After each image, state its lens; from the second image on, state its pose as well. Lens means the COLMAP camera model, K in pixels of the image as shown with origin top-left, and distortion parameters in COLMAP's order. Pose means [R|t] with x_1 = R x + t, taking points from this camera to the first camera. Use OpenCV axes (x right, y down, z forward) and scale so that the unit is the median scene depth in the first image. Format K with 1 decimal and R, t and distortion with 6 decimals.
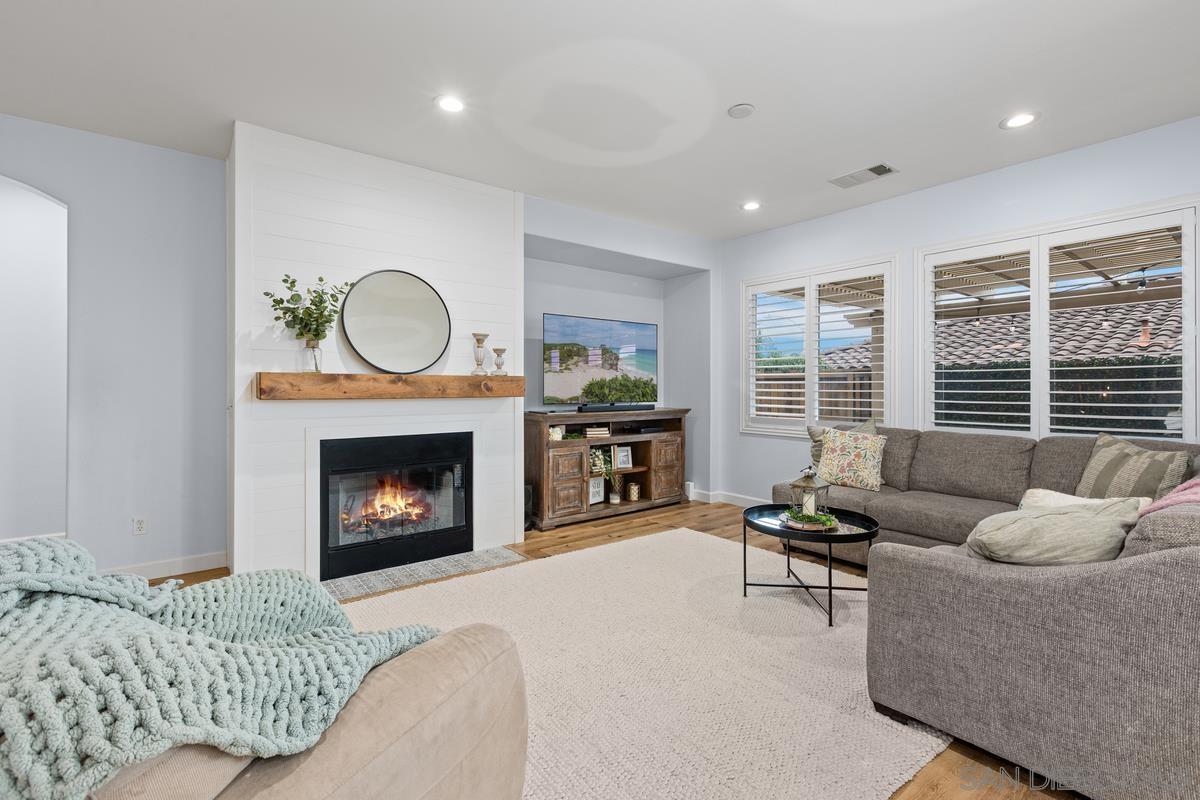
lens RADIAL K [[535.2, 0, 603.1], [0, 535.2, 388.5], [0, 0, 1]] dist [-0.002400, -0.000130]
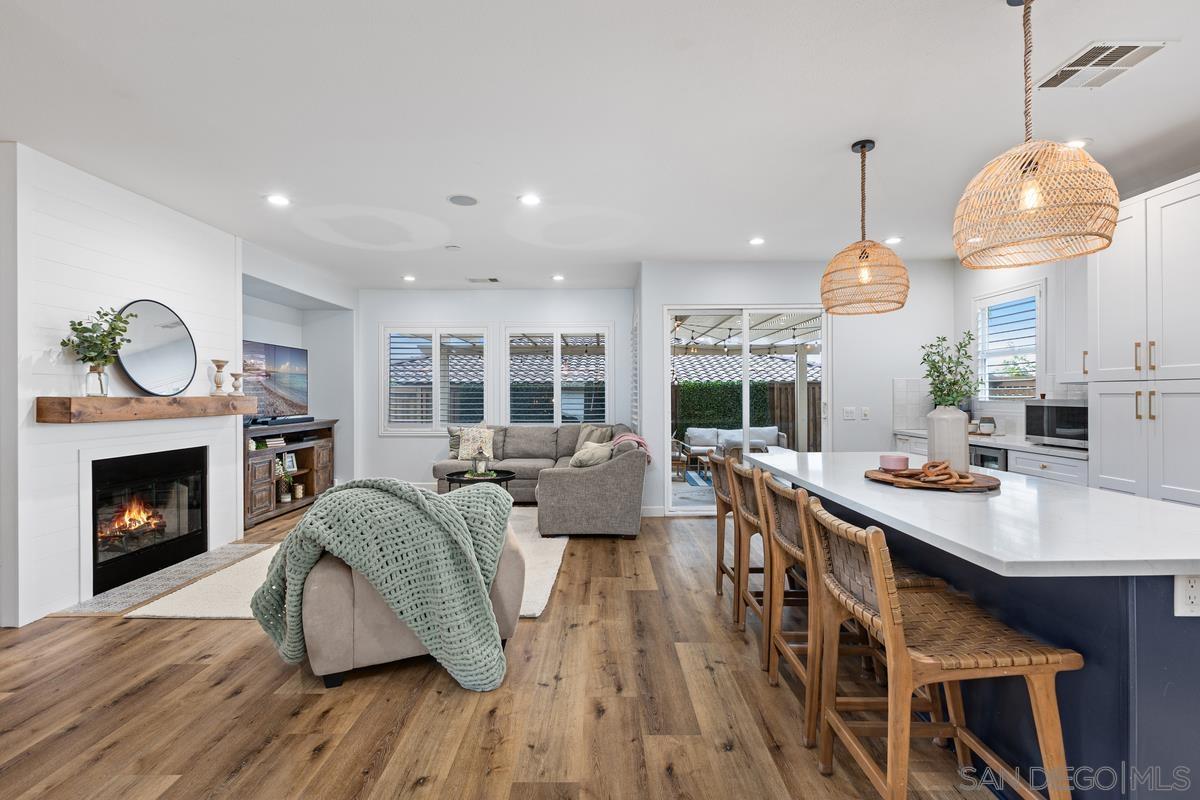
lens RADIAL K [[532.0, 0, 601.5], [0, 532.0, 394.6], [0, 0, 1]] dist [-0.001302, 0.000194]
pose [[0.617715, -0.001777, 0.786400, -0.612932], [0.004665, 0.999988, -0.001405, -0.021882], [-0.786389, 0.004537, 0.617716, -0.352039]]
